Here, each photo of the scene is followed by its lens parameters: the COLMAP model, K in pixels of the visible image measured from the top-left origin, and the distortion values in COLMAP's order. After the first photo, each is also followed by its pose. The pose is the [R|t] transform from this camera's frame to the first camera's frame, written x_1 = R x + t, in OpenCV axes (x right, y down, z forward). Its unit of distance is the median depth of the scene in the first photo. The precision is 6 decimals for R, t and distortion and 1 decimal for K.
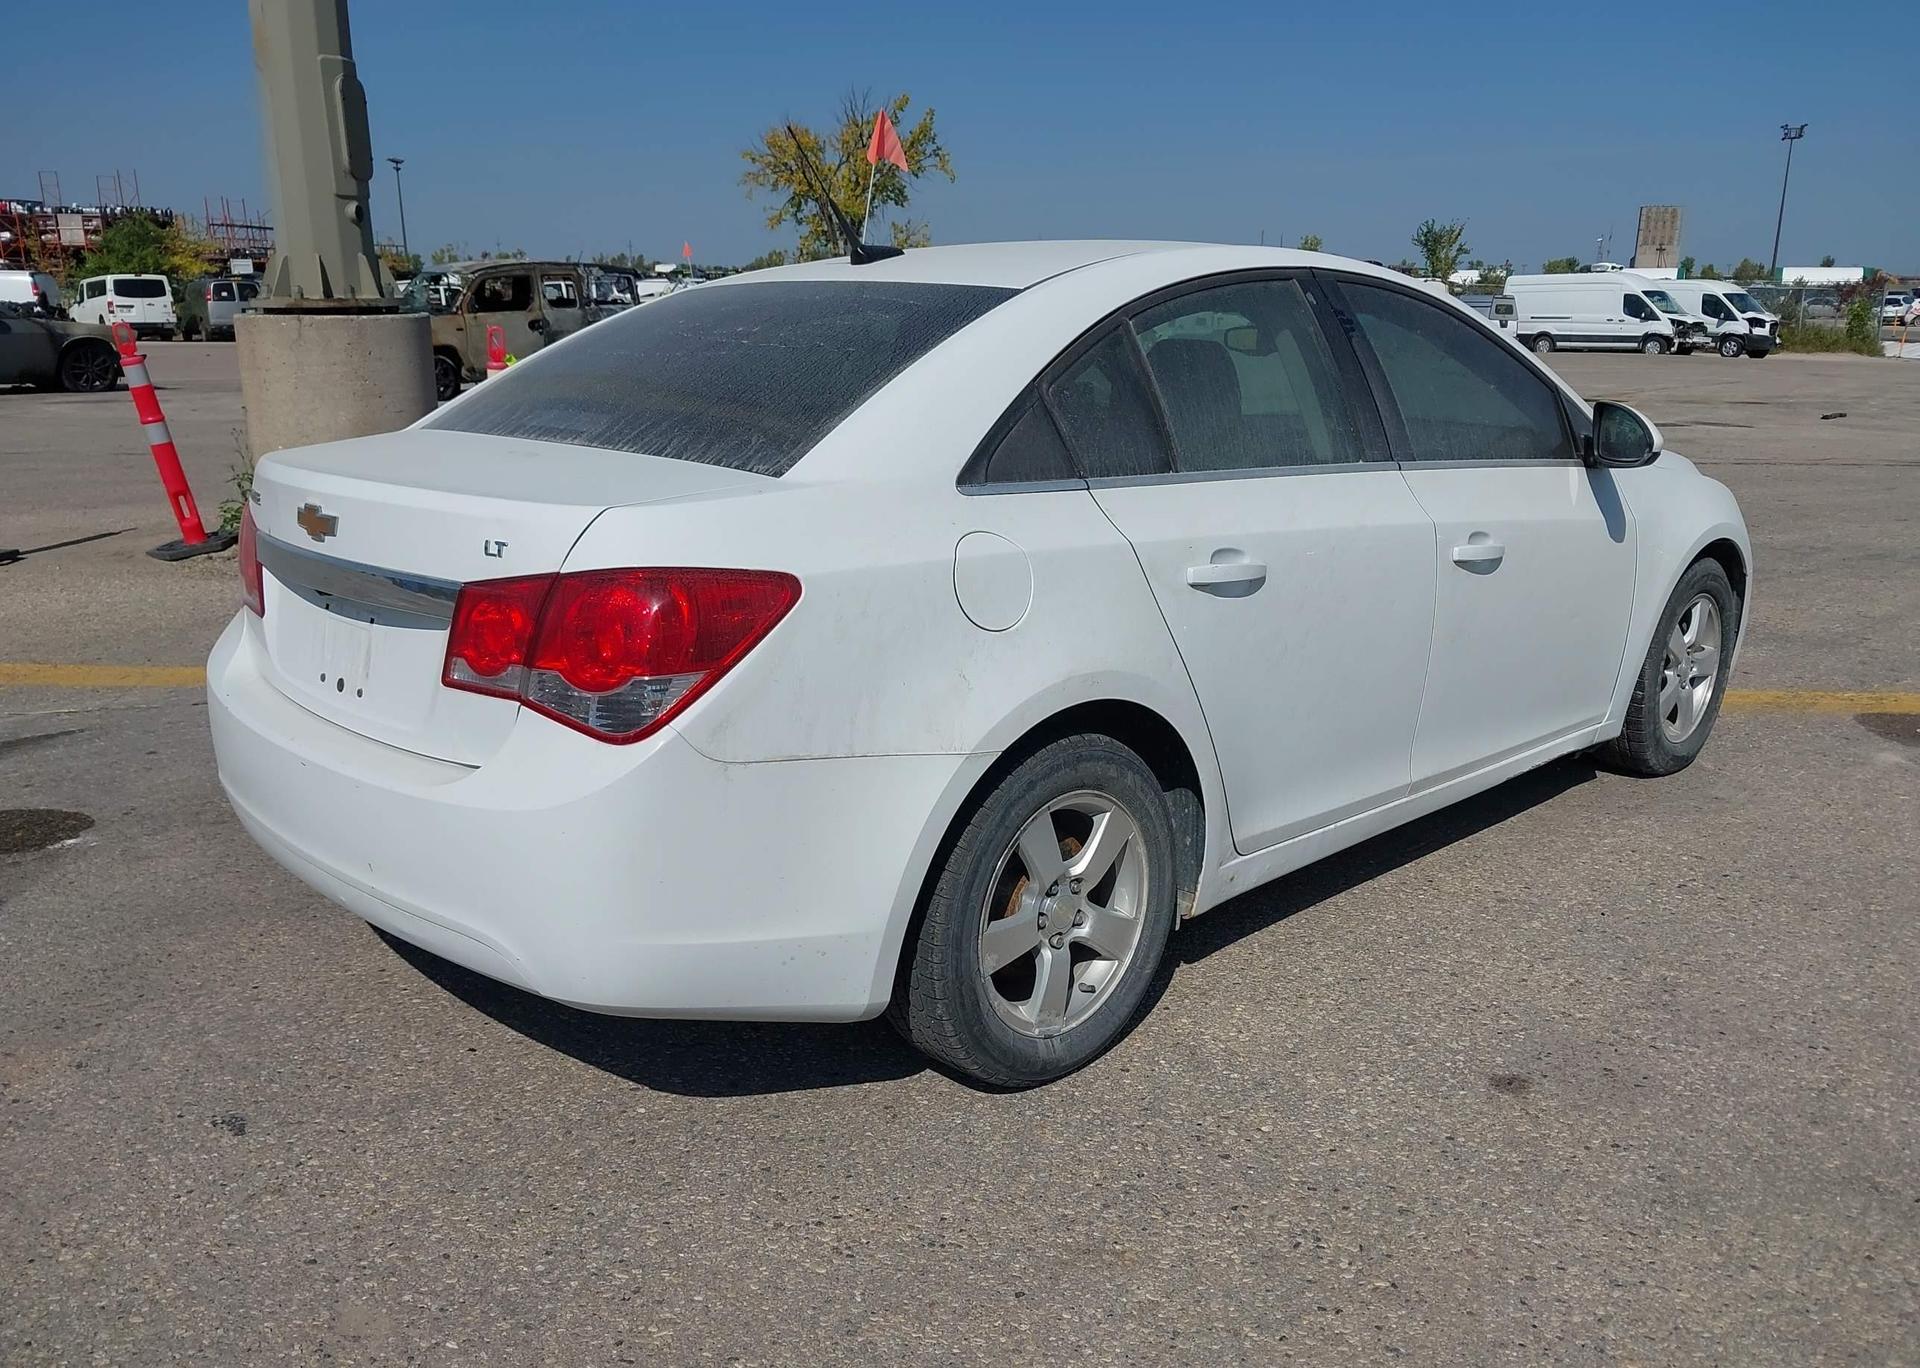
lens RADIAL K [[1566.1, 0, 964.4], [0, 1566.1, 691.3], [0, 0, 1]] dist [-0.008595, 0.013949]
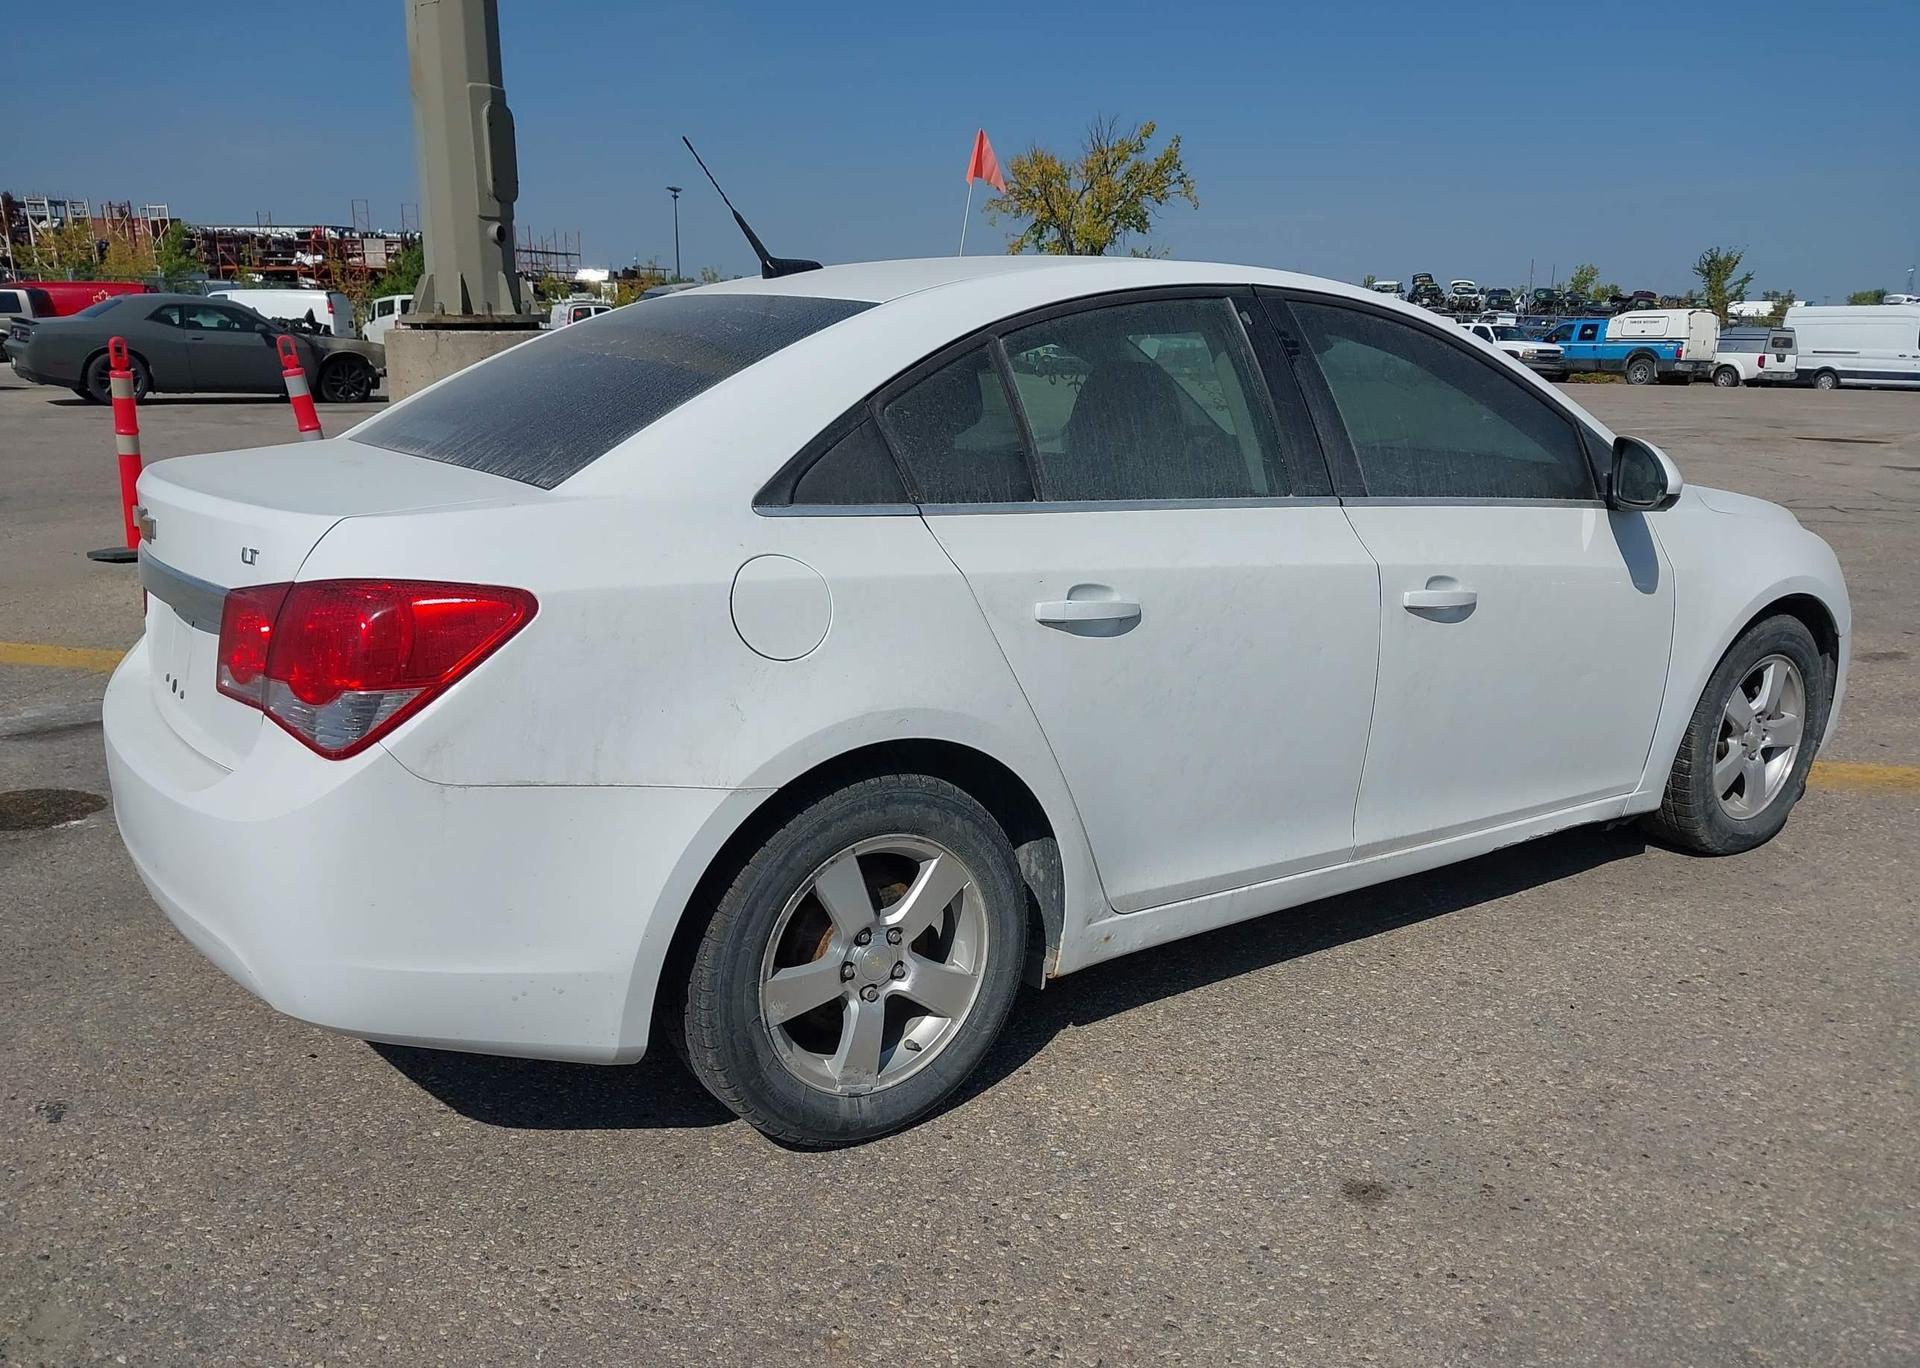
lens RADIAL K [[1561.1, 0, 960.0], [0, 1561.1, 684.0], [0, 0, 1]] dist [0.007310, -0.013950]
pose [[0.986596, 0.046369, -0.156456, 0.211366], [-0.049468, 0.998648, -0.015970, -0.011457], [0.155504, 0.023495, 0.987556, 0.064361]]
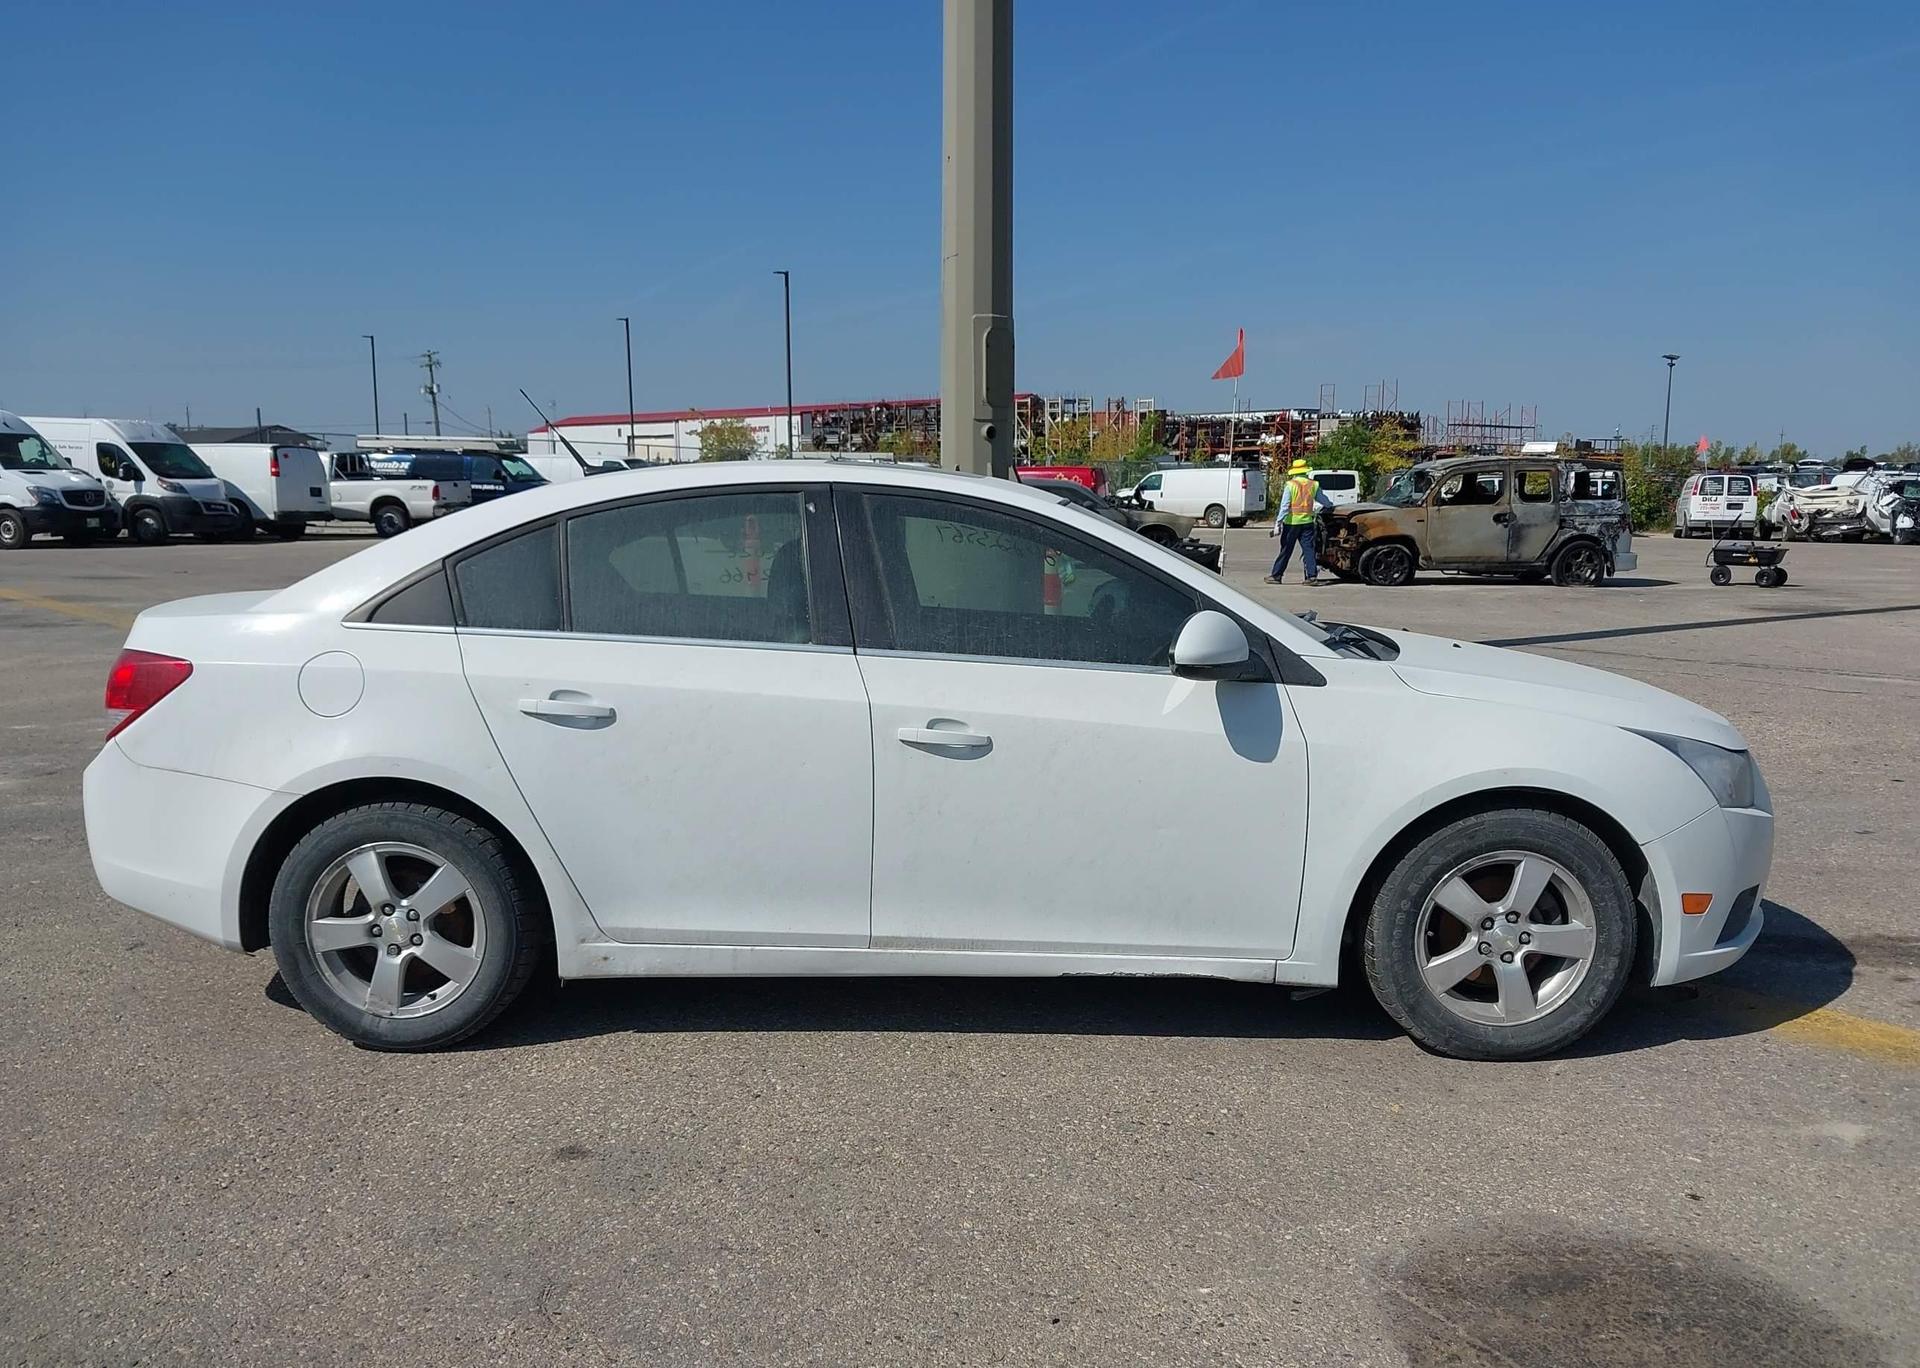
lens RADIAL K [[1554.1, 0, 967.7], [0, 1554.1, 680.3], [0, 0, 1]] dist [0.009676, -0.014179]
pose [[0.709452, 0.088525, -0.699172, 1.160560], [-0.174608, 0.983228, -0.052684, -0.079215], [0.682782, 0.159458, 0.713009, 0.266474]]
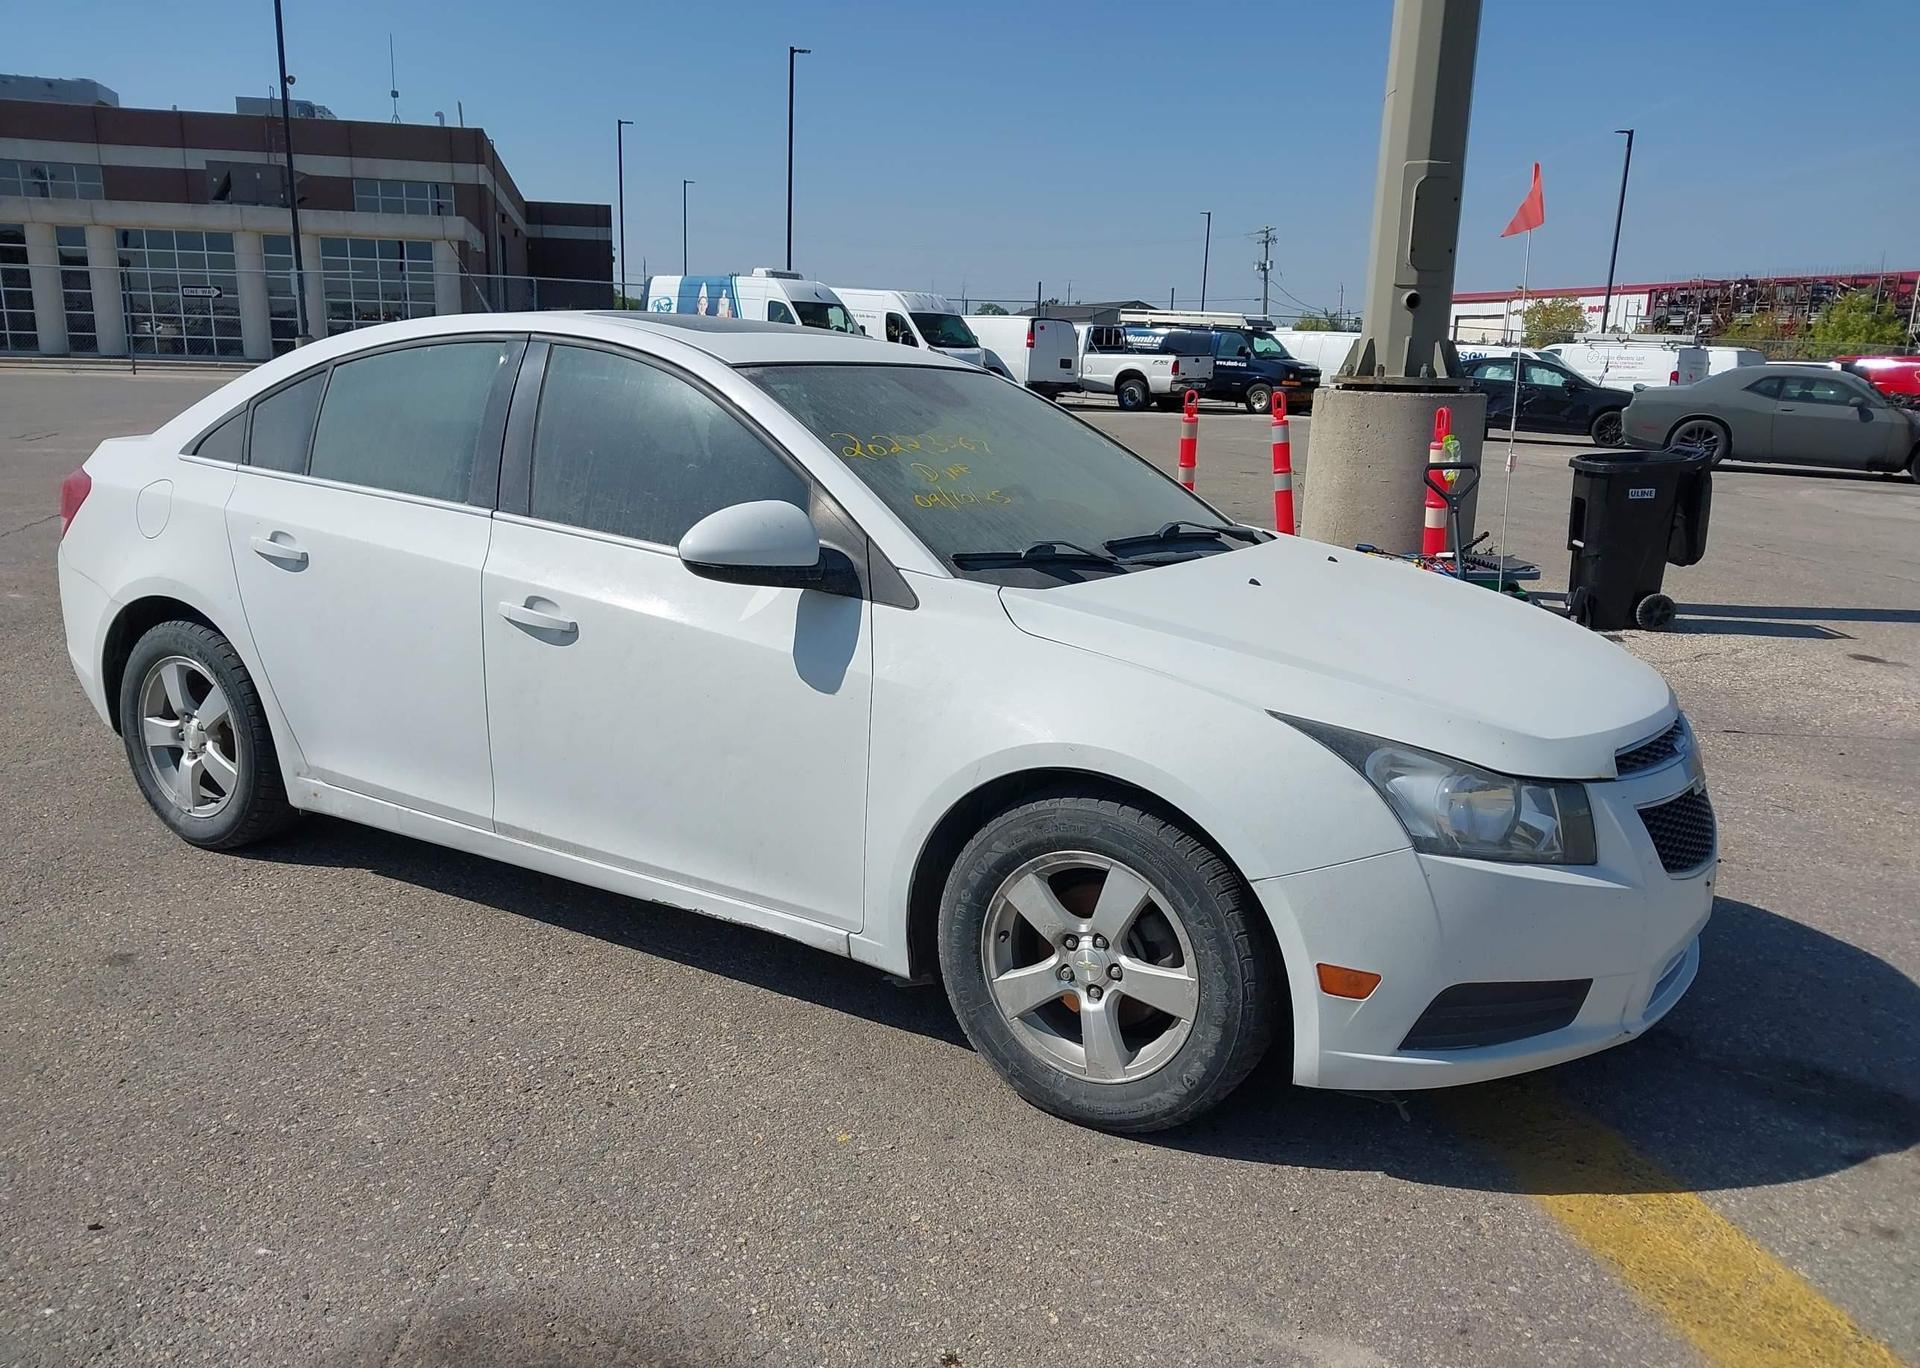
lens RADIAL K [[1554.1, 0, 967.7], [0, 1554.1, 680.3], [0, 0, 1]] dist [0.009676, -0.014179]
pose [[0.248119, 0.207954, -0.946146, 1.428174], [-0.269526, 0.952942, 0.138767, -0.279511], [0.930480, 0.220581, 0.292492, 1.050394]]
